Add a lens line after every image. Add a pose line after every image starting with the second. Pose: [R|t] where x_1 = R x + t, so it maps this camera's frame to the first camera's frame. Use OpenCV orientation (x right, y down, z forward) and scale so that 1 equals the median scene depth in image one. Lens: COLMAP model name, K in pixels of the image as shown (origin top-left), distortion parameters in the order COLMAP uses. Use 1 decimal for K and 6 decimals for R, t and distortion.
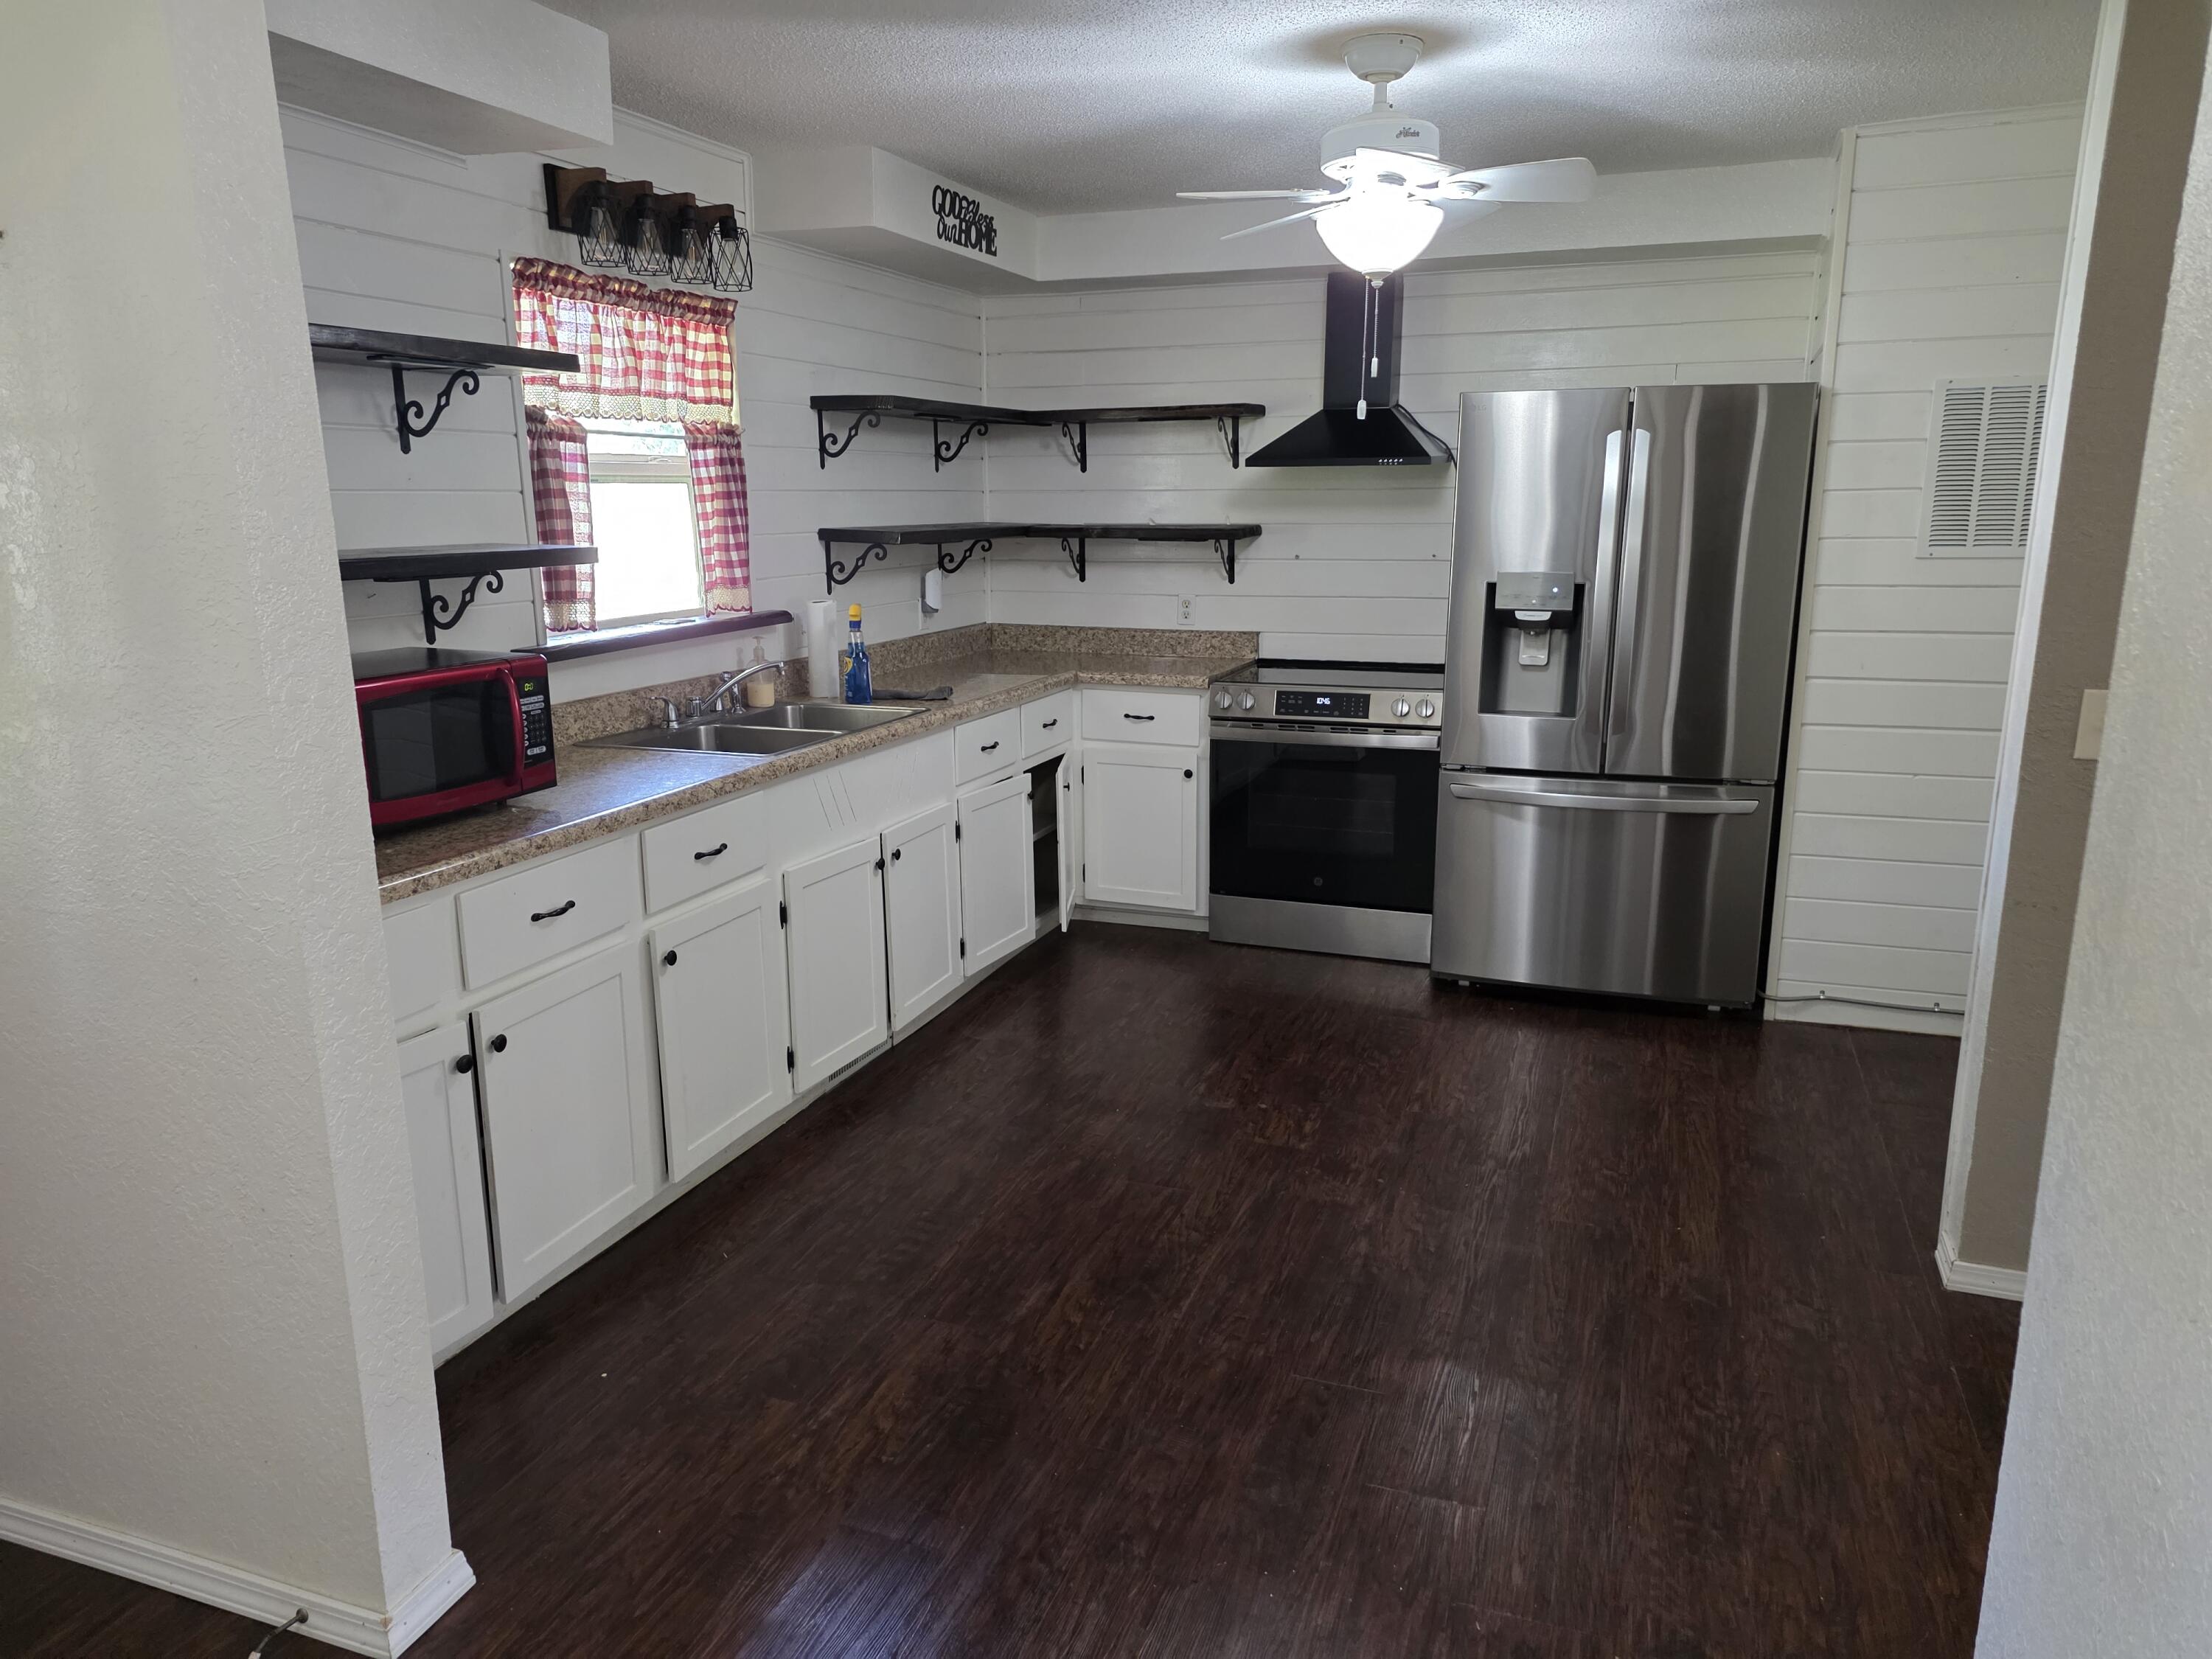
lens RADIAL K [[1481.9, 0, 1111.9], [0, 1481.9, 834.6], [0, 0, 1]] dist [0.056082, -0.037002]
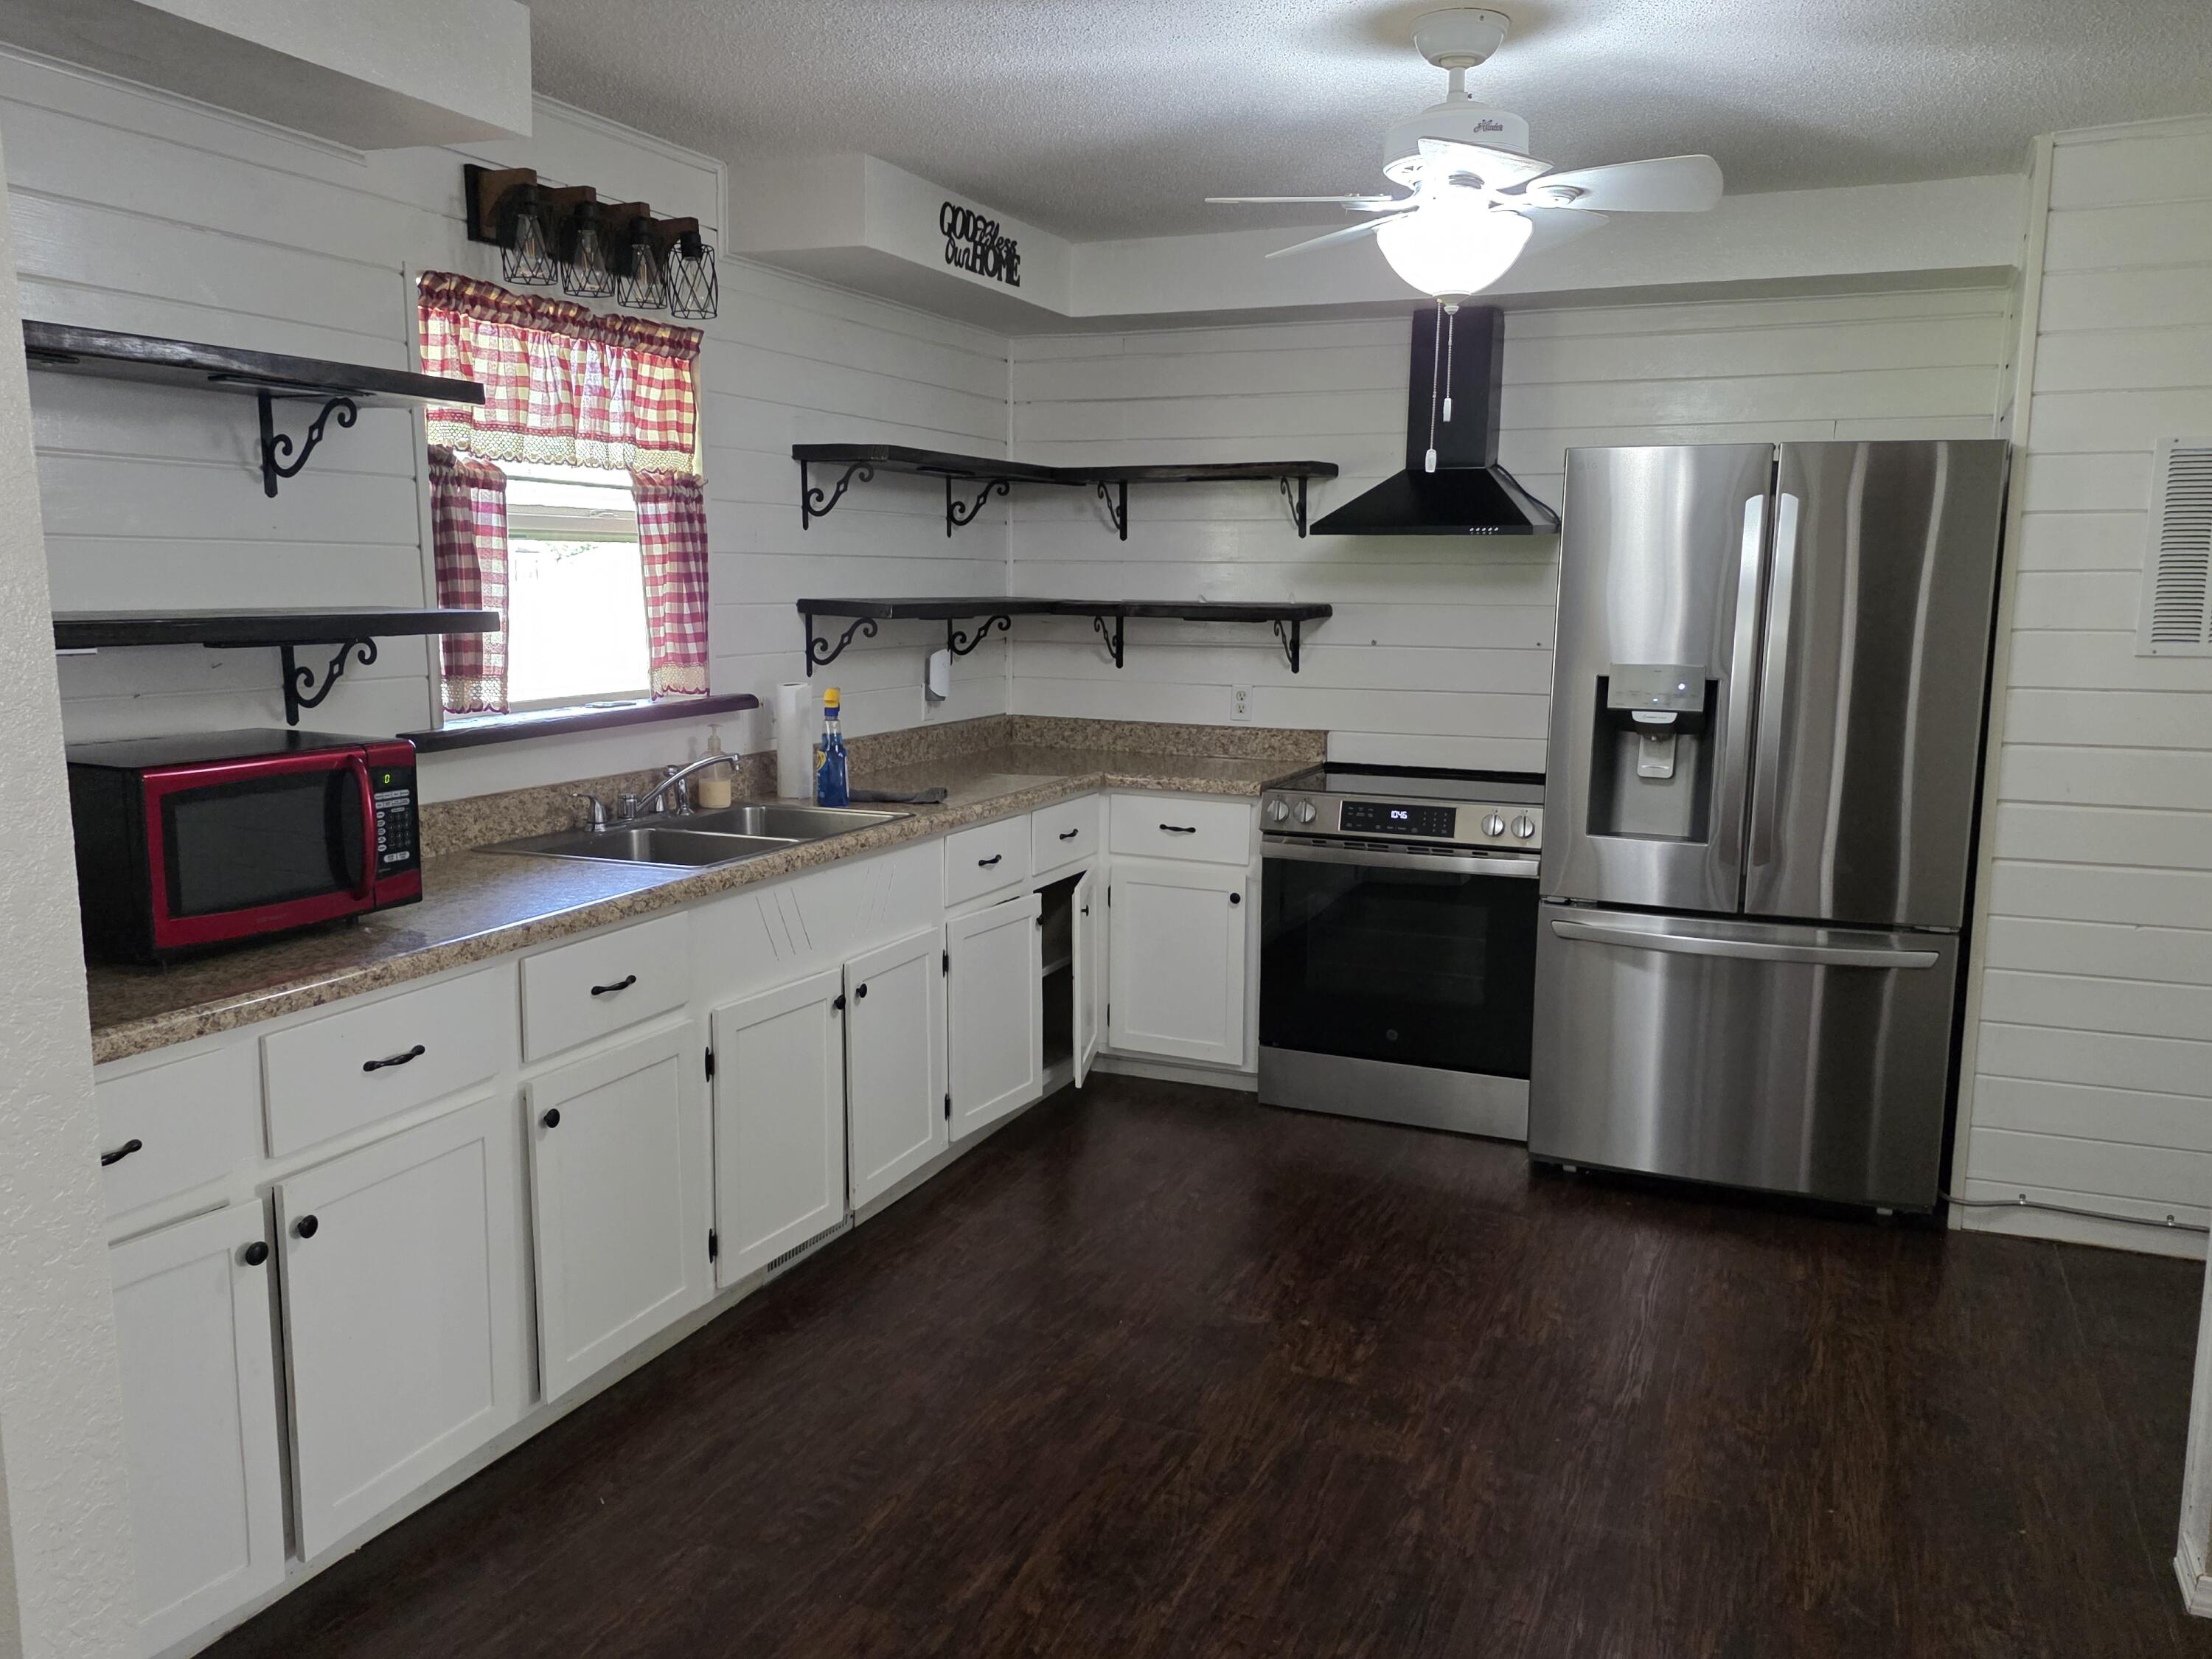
lens RADIAL K [[1698.6, 0, 1119.4], [0, 1698.6, 849.3], [0, 0, 1]] dist [0.073813, -0.077574]
pose [[0.998787, 0.022672, -0.043708, 0.034090], [-0.025463, 0.997600, -0.064382, -0.007422], [0.042143, 0.065417, 0.996968, 0.061514]]
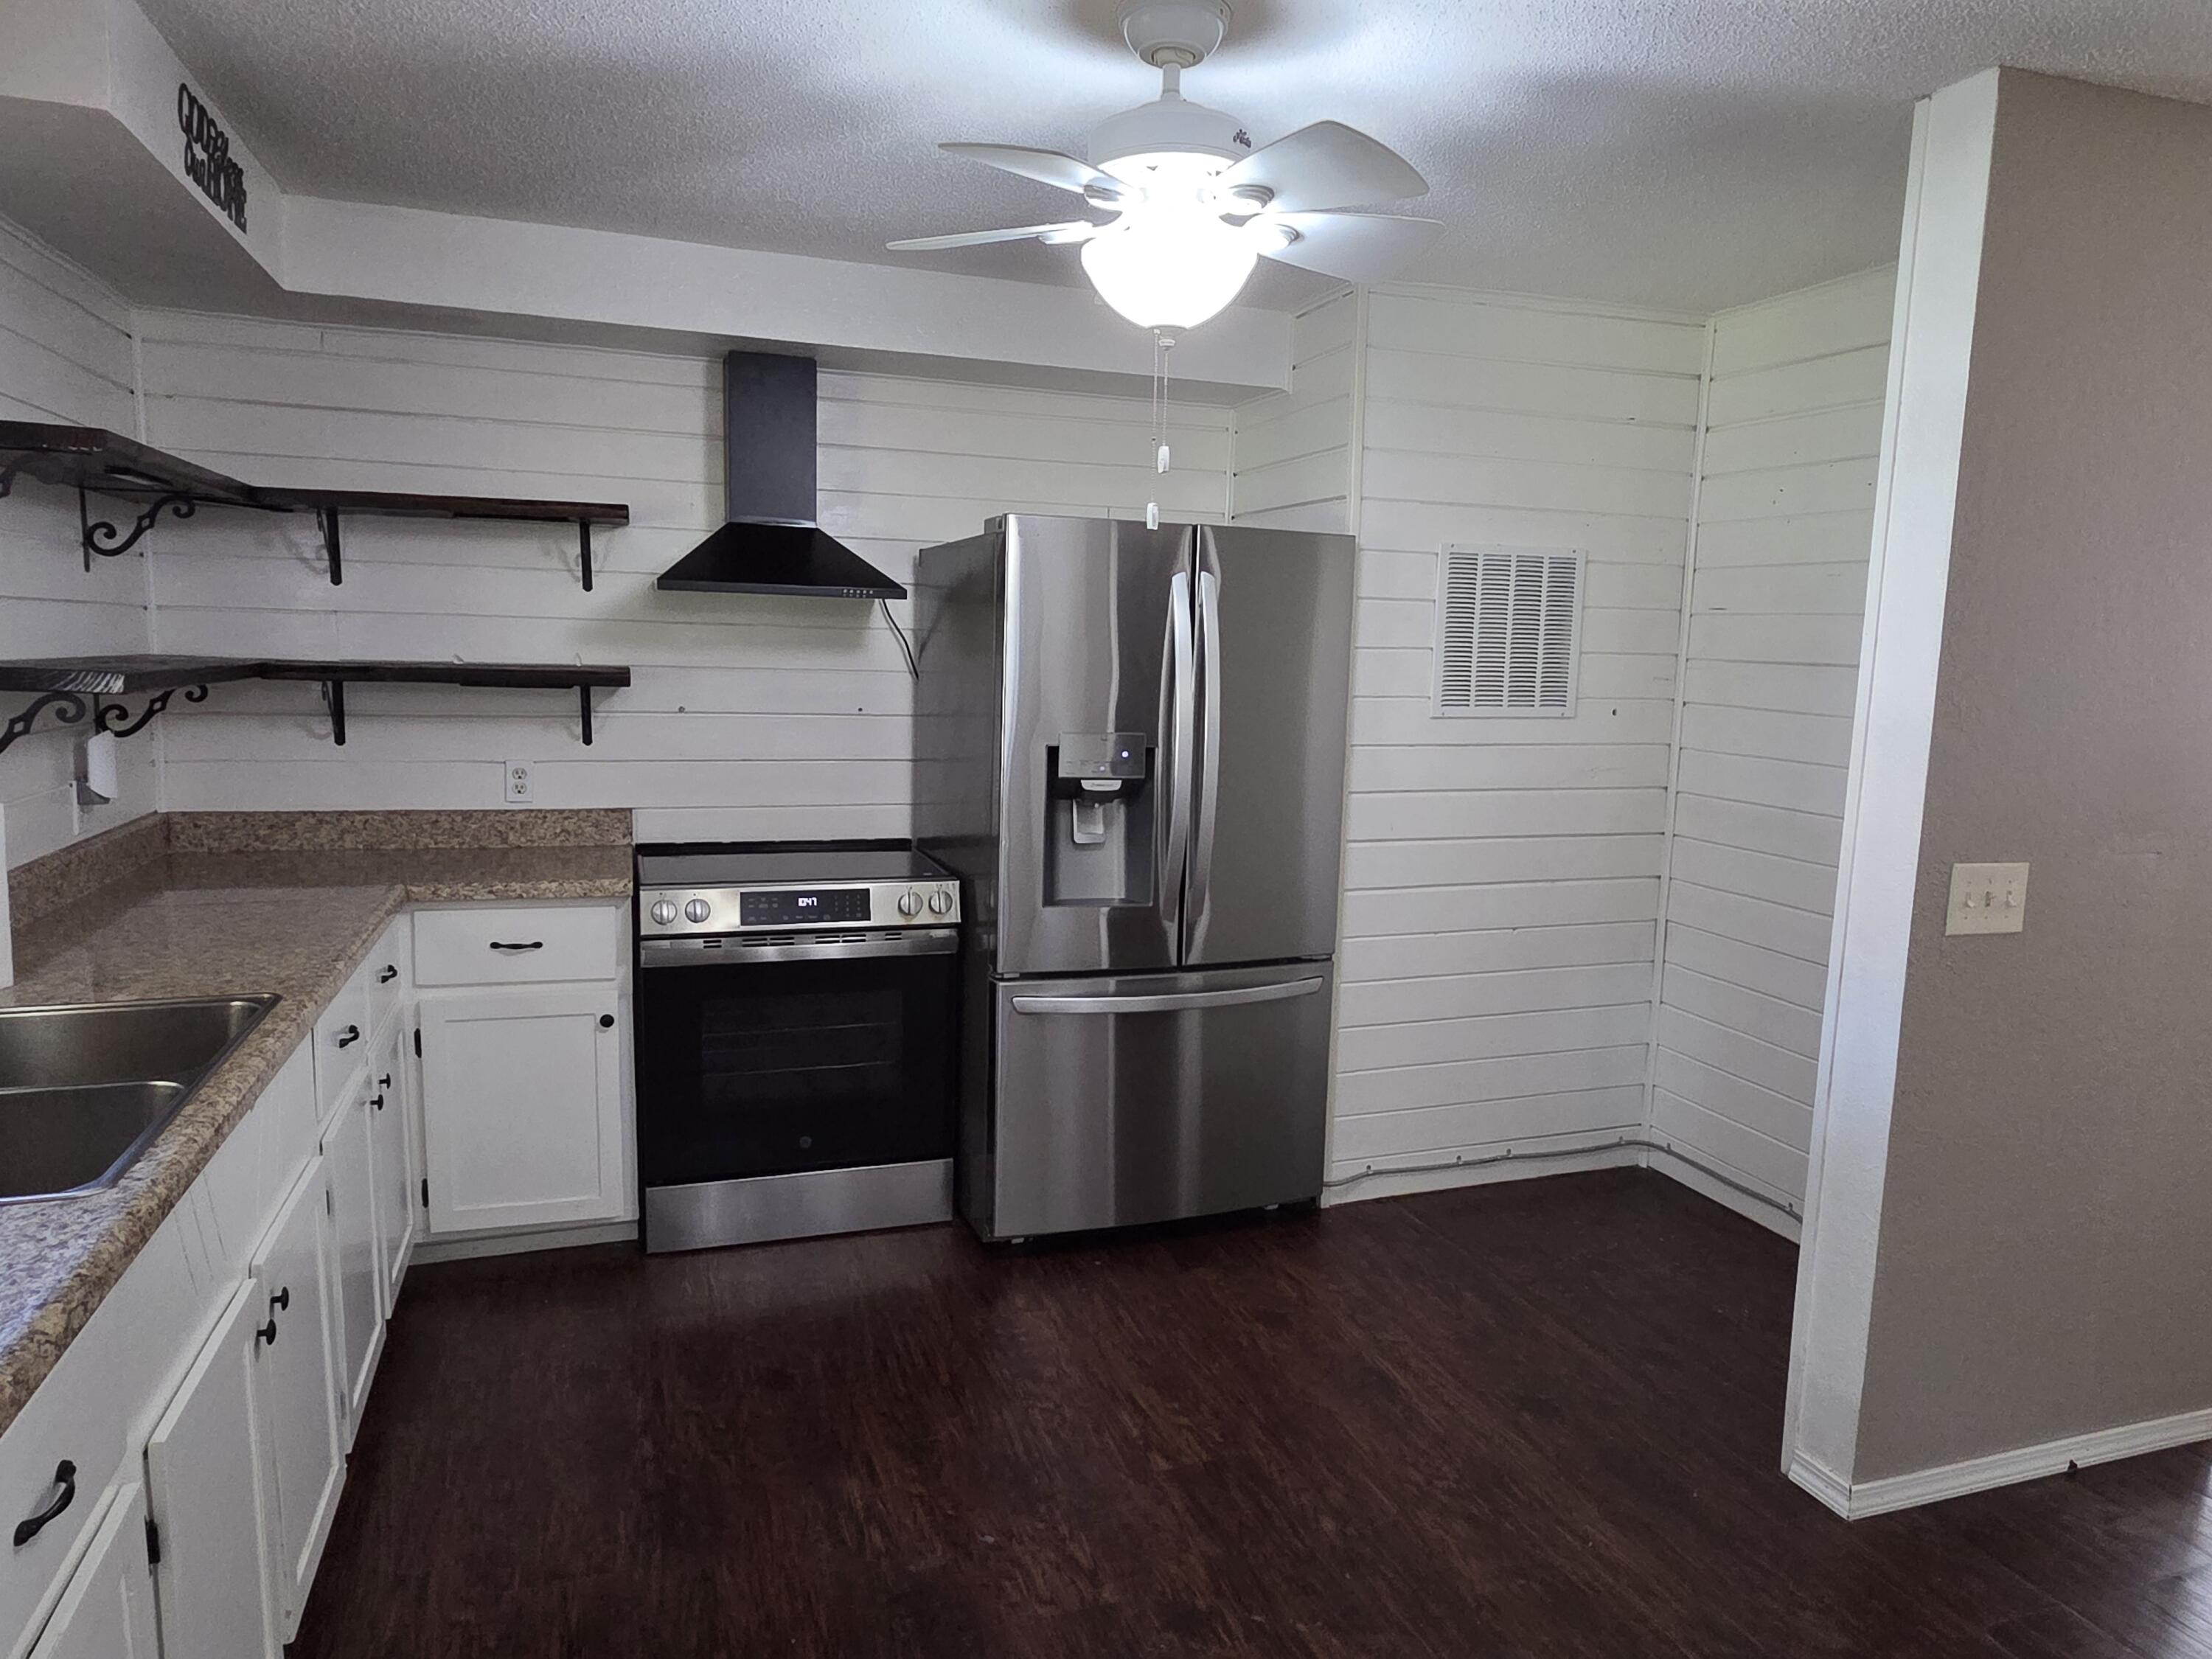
lens RADIAL K [[1410.1, 0, 1120.8], [0, 1410.1, 832.4], [0, 0, 1]] dist [-0.000494, 0.007759]
pose [[0.768109, -0.057491, 0.637733, -0.217032], [0.112800, 0.992534, -0.046385, -0.086345], [-0.630306, 0.107565, 0.768859, 0.408955]]
